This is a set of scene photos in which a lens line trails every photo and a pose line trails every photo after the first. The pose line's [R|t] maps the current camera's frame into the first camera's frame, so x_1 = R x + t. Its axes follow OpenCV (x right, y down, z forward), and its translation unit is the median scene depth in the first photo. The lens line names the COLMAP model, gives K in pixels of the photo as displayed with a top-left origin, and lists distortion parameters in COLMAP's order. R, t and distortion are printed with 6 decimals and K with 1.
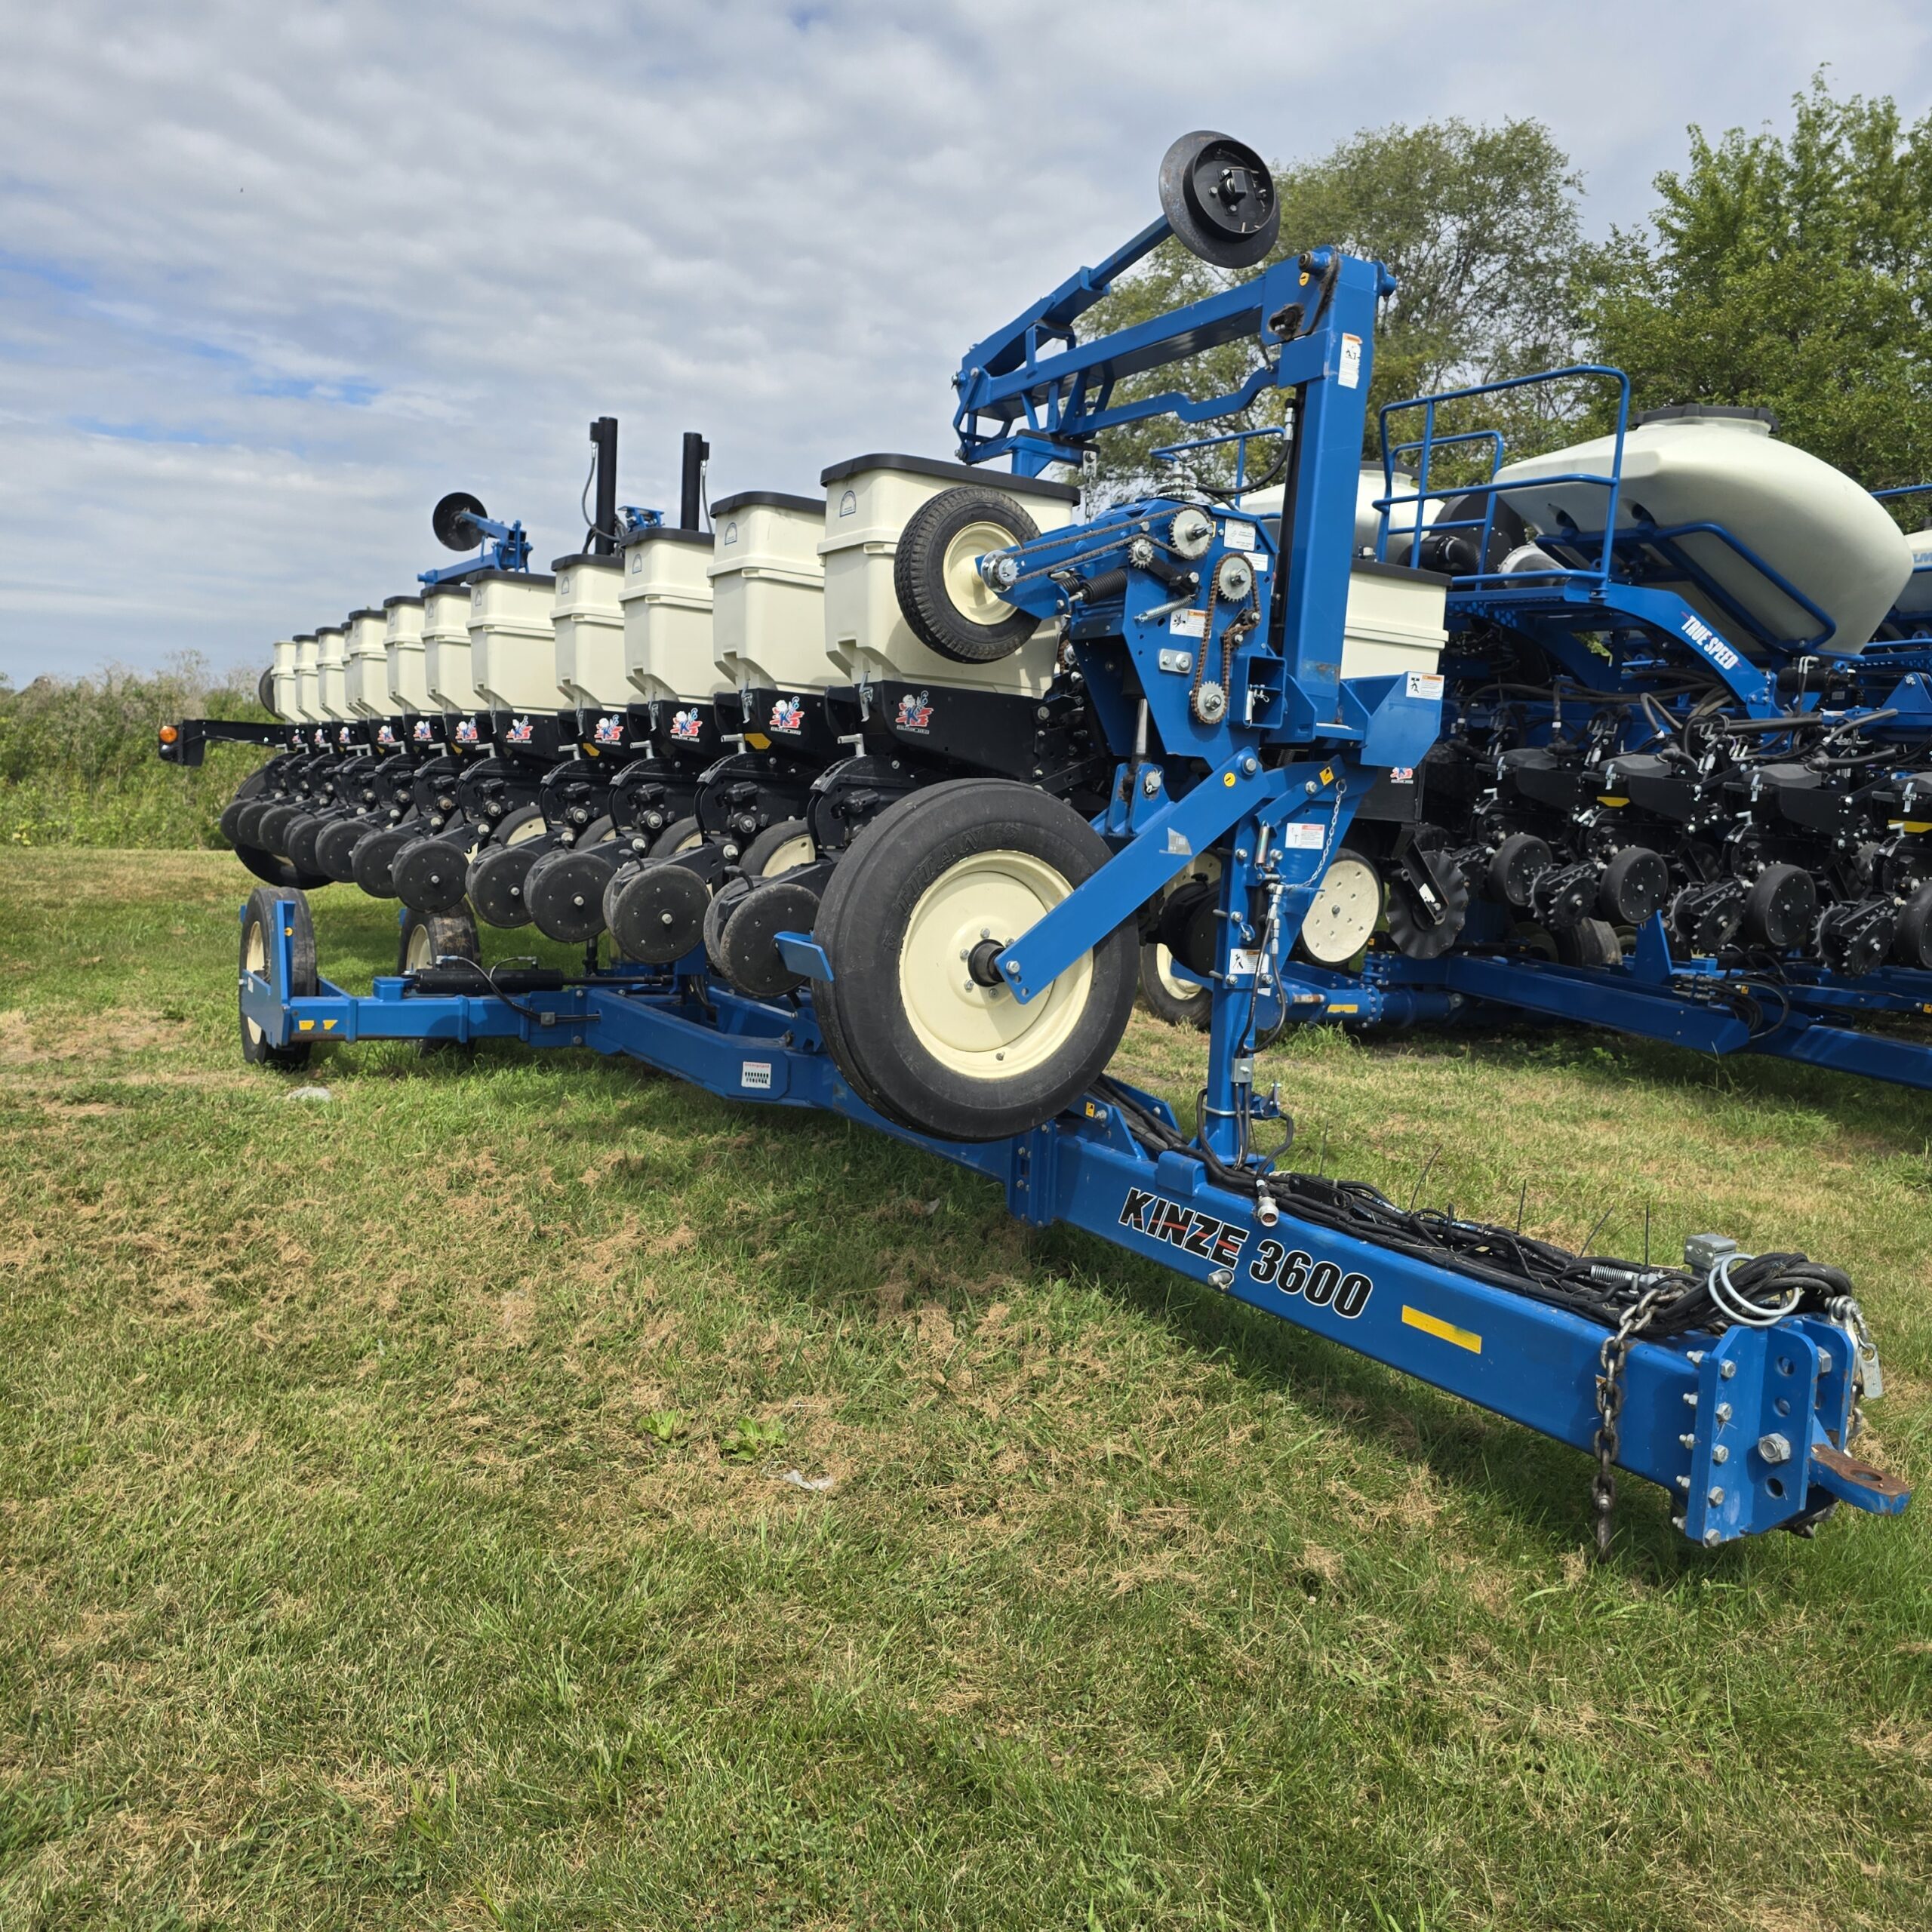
lens RADIAL K [[1744.6, 0, 963.8], [0, 1744.6, 953.5], [0, 0, 1]] dist [0.078065, -0.086517]
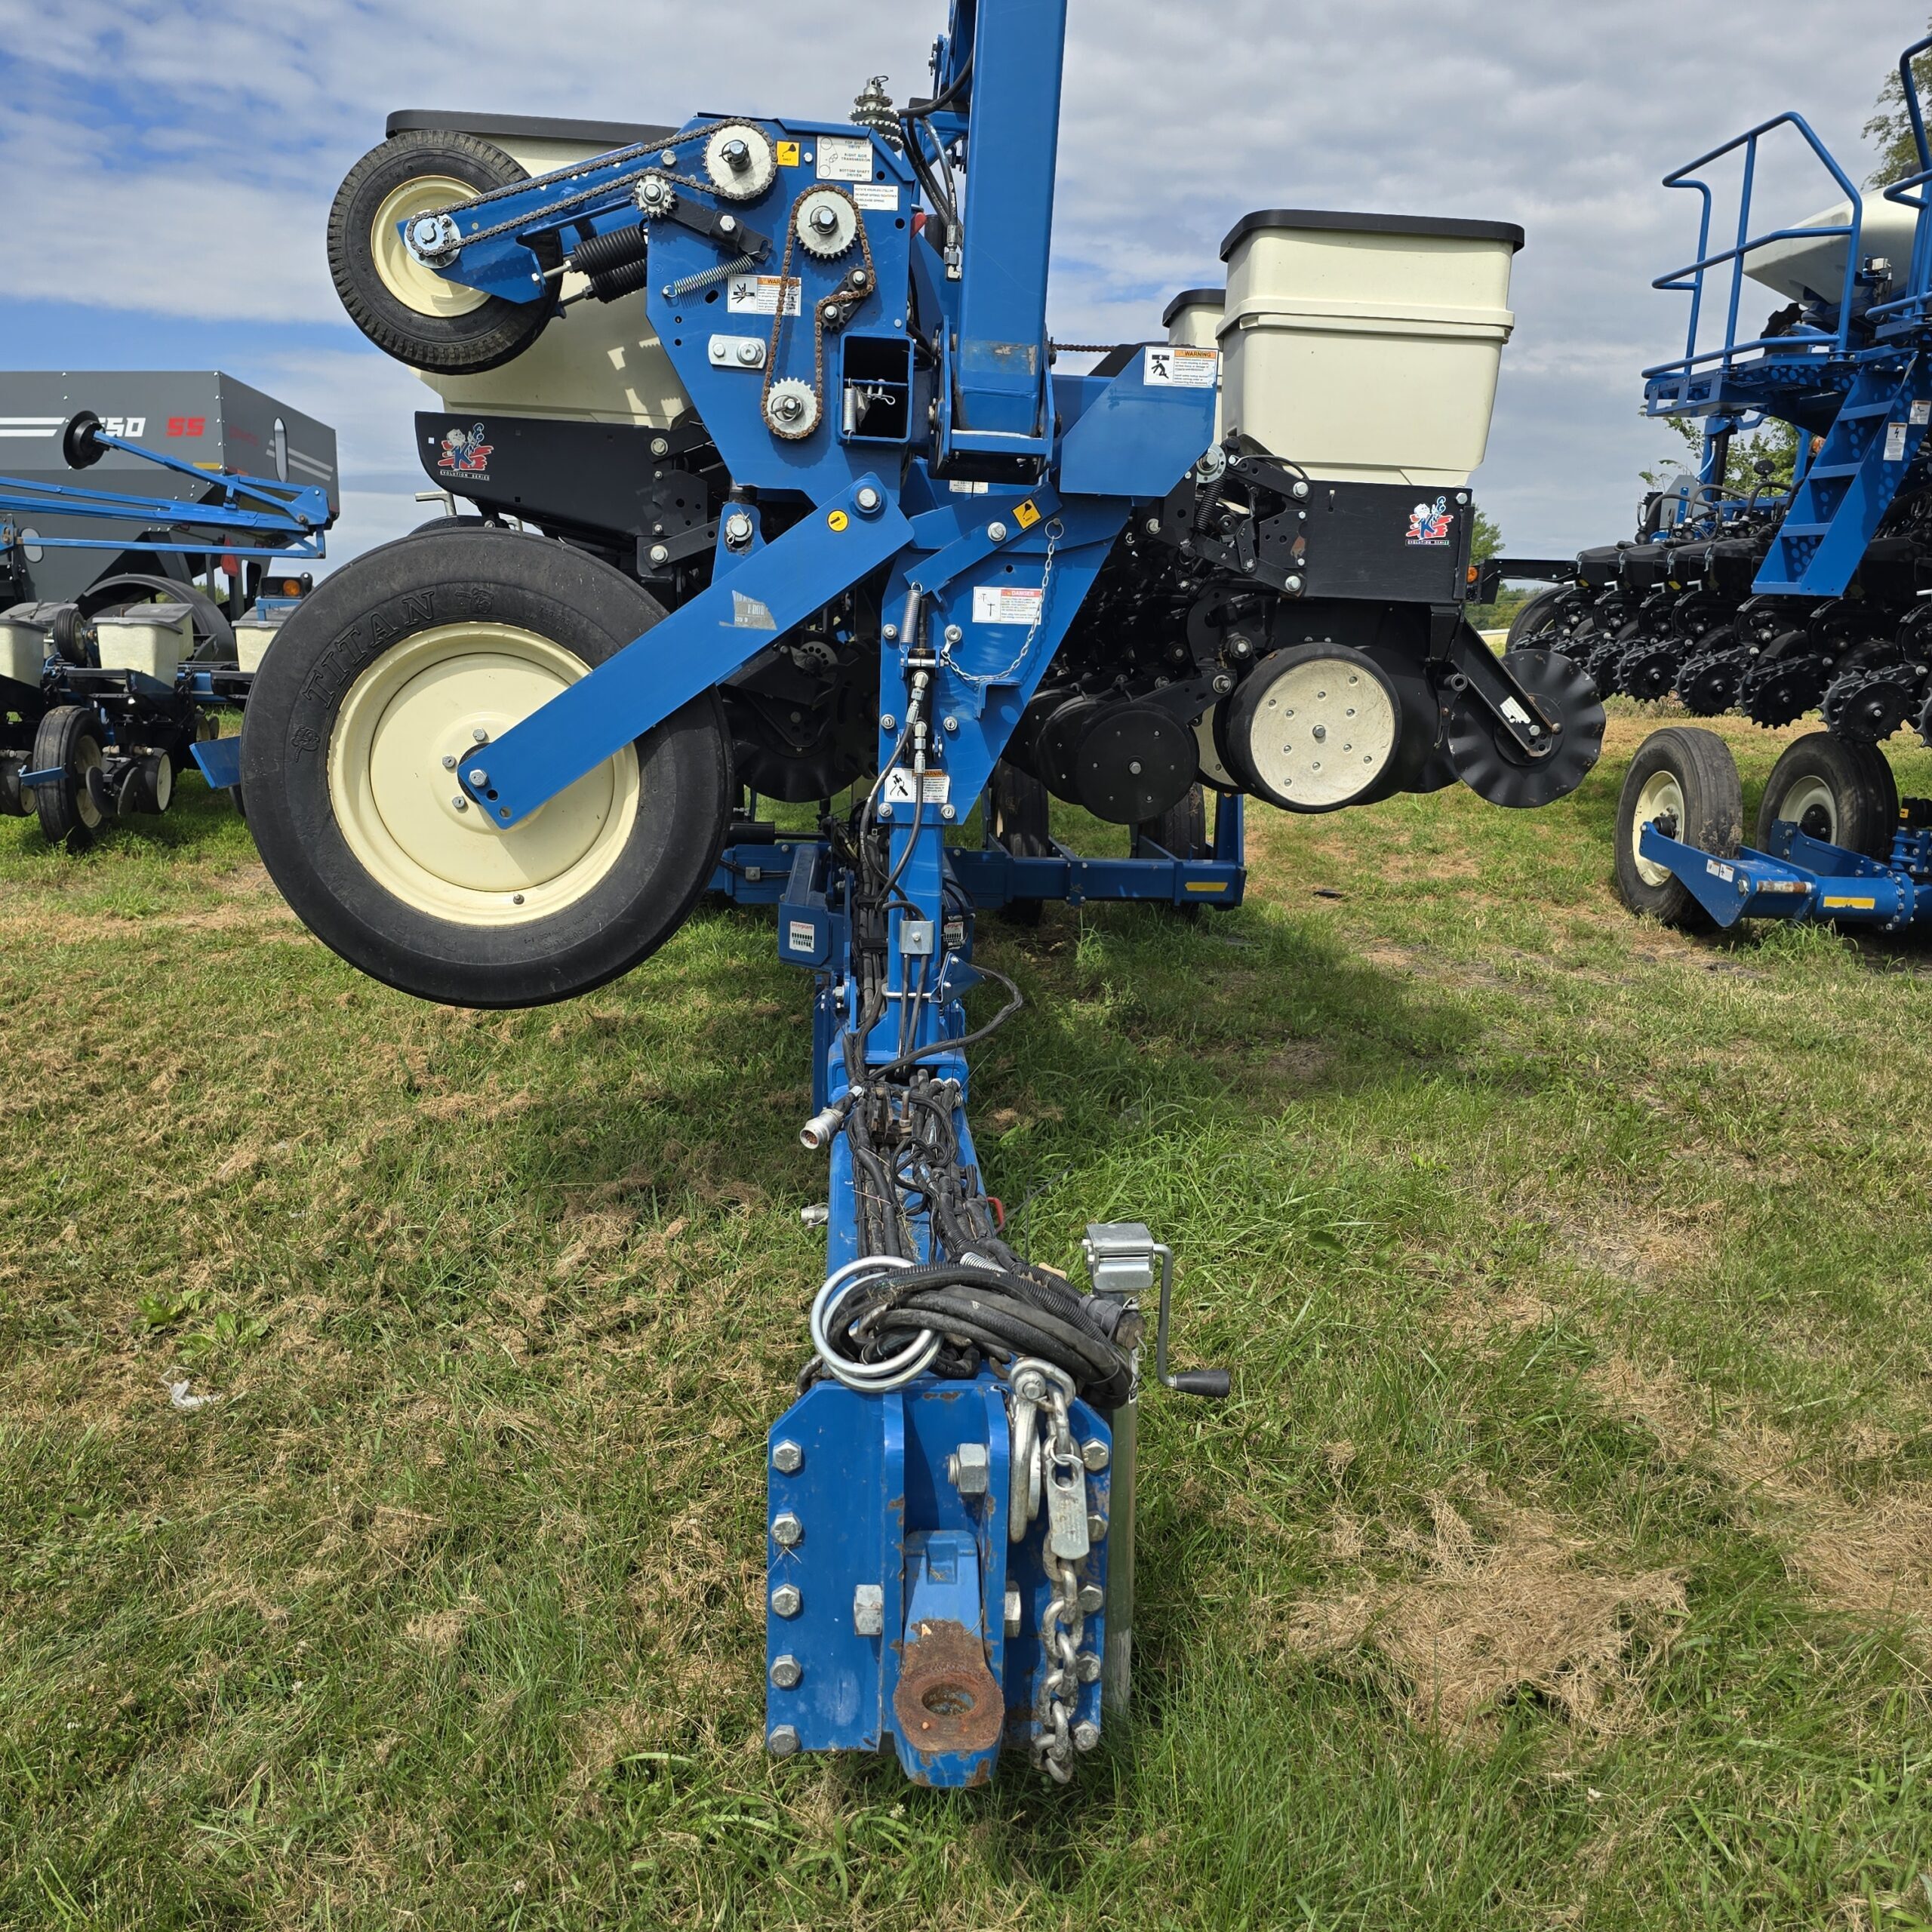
lens RADIAL K [[1774.5, 0, 963.0], [0, 1774.5, 943.9], [0, 0, 1]] dist [0.045091, -0.005123]
pose [[0.895935, 0.048555, -0.441524, 0.505658], [-0.023266, 0.997773, 0.062515, 0.023766], [0.443576, -0.045737, 0.895069, 0.361488]]
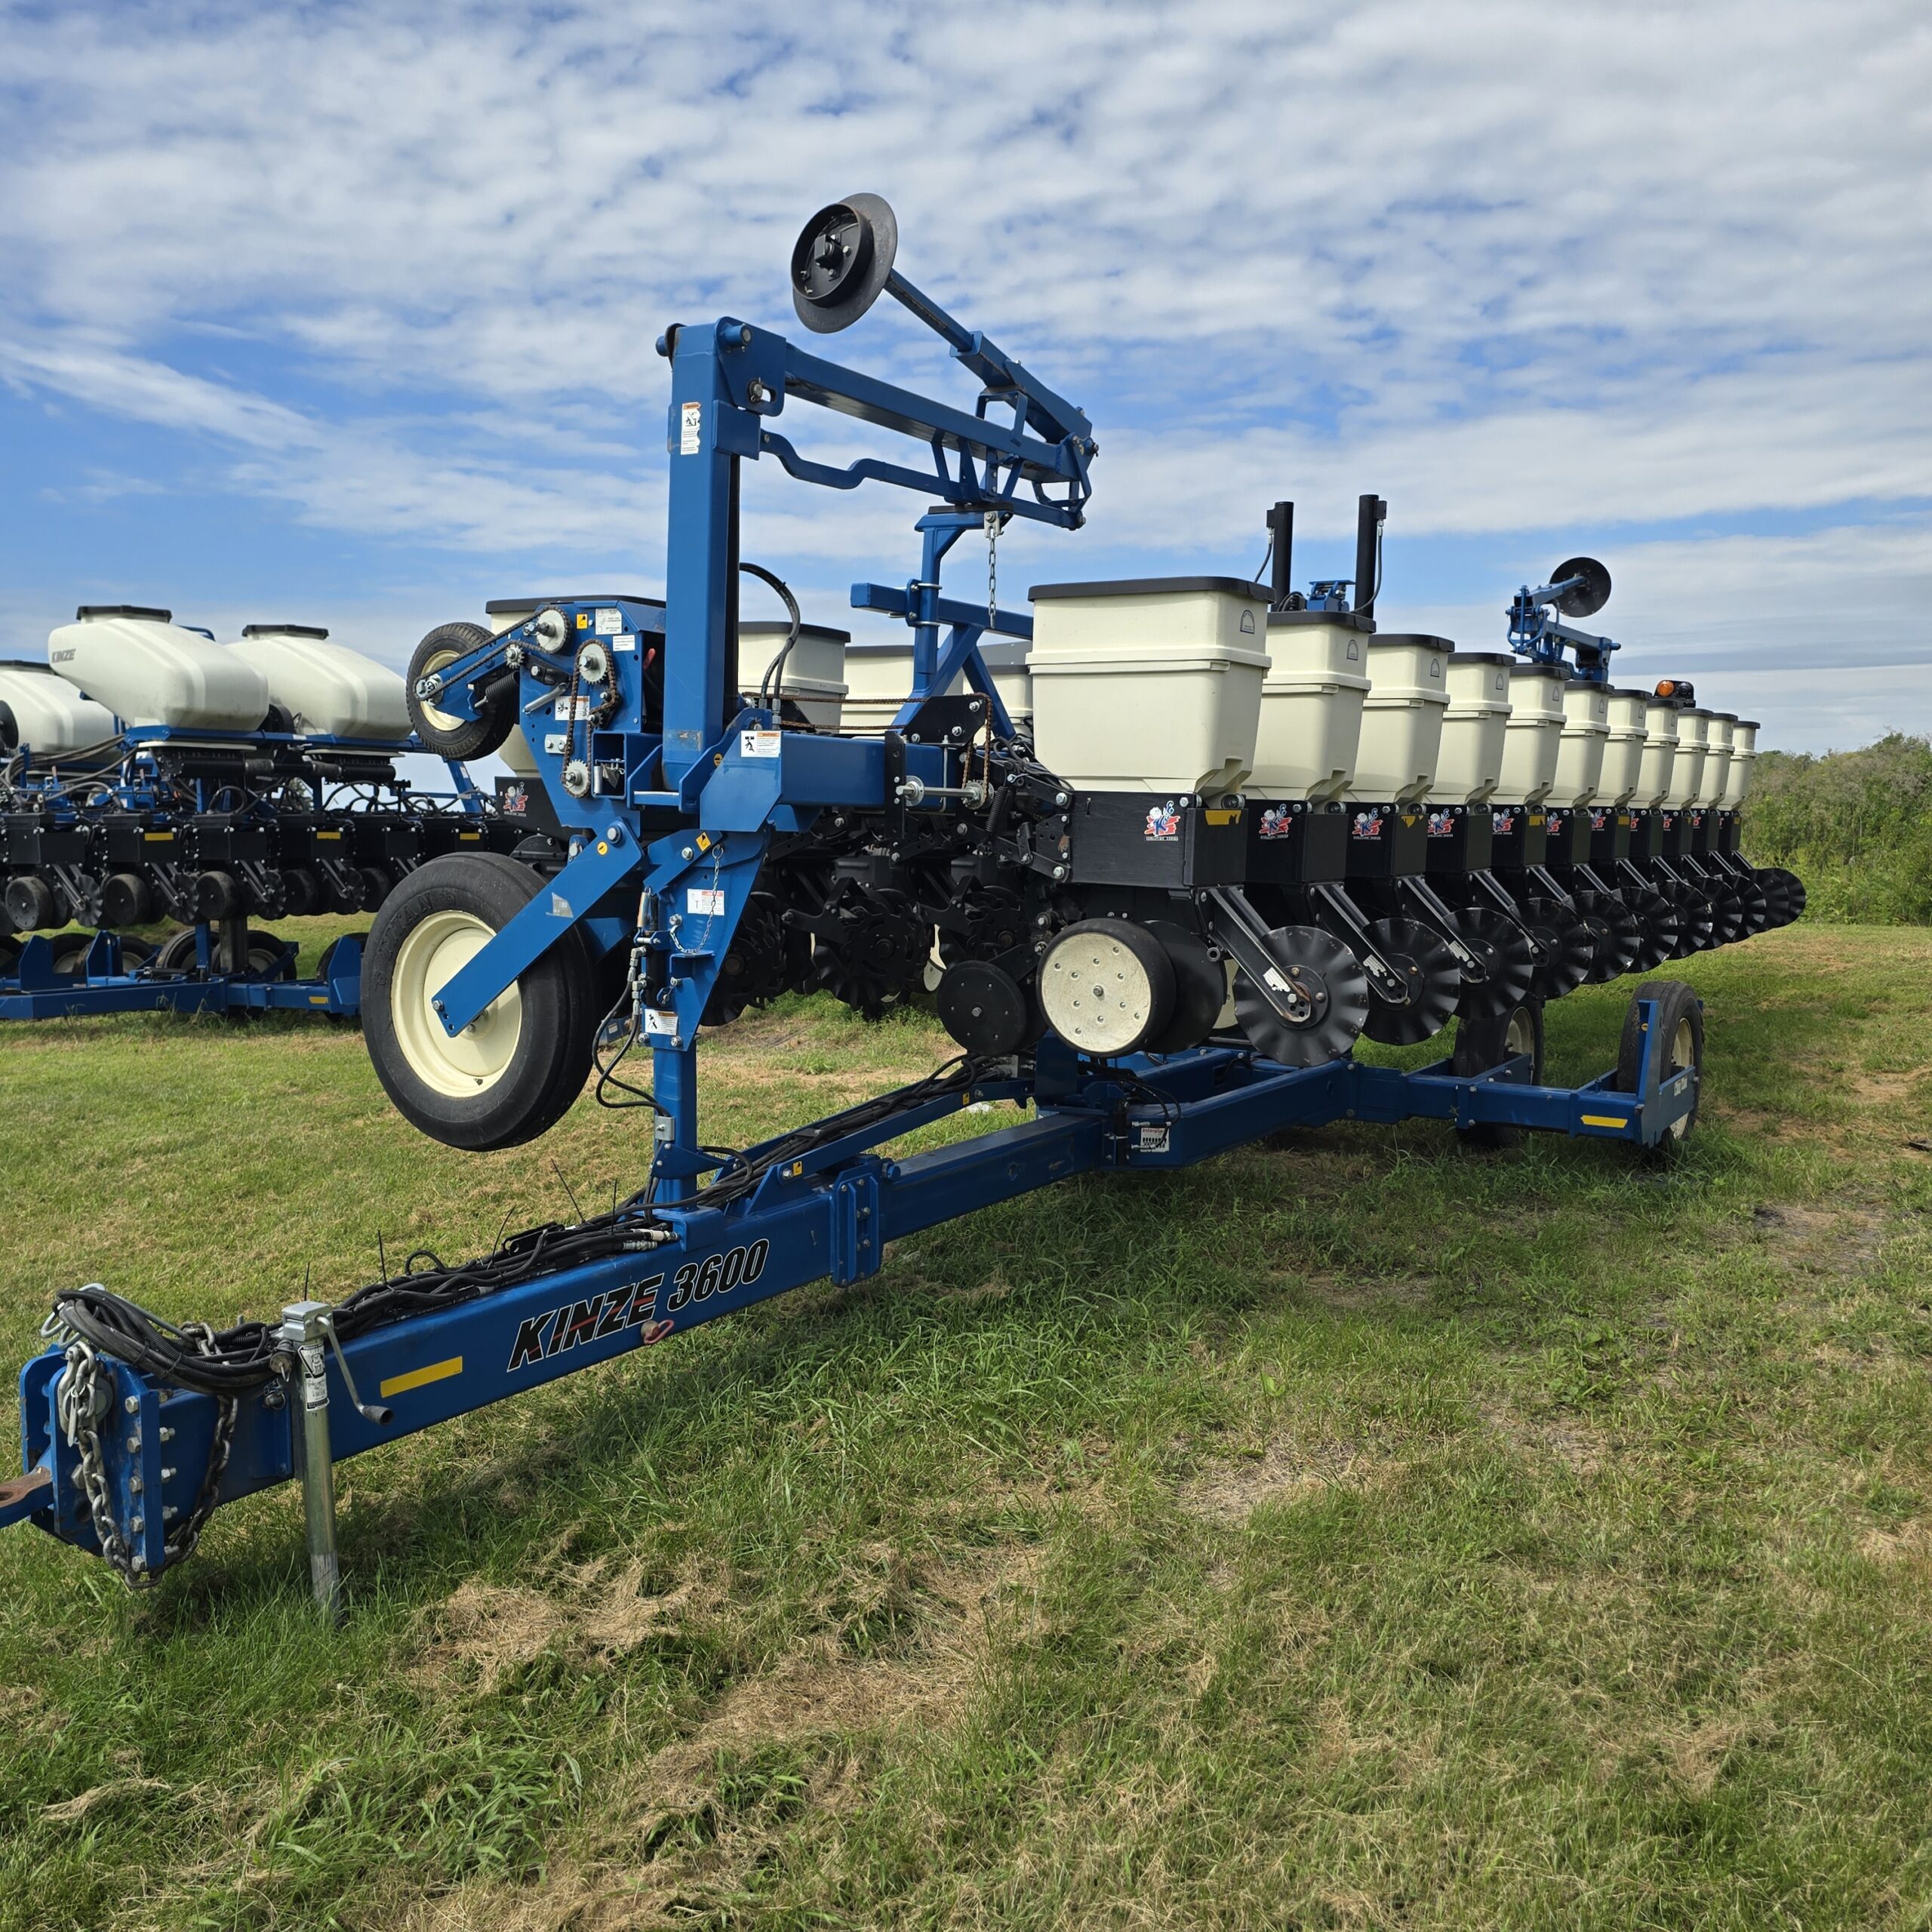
lens RADIAL K [[1744.6, 0, 963.8], [0, 1744.6, 953.5], [0, 0, 1]] dist [0.078065, -0.086517]
pose [[0.446908, 0.031038, -0.894041, 1.175879], [-0.067677, 0.997707, 0.000807, -0.049221], [0.892016, 0.060145, 0.447984, 0.697940]]
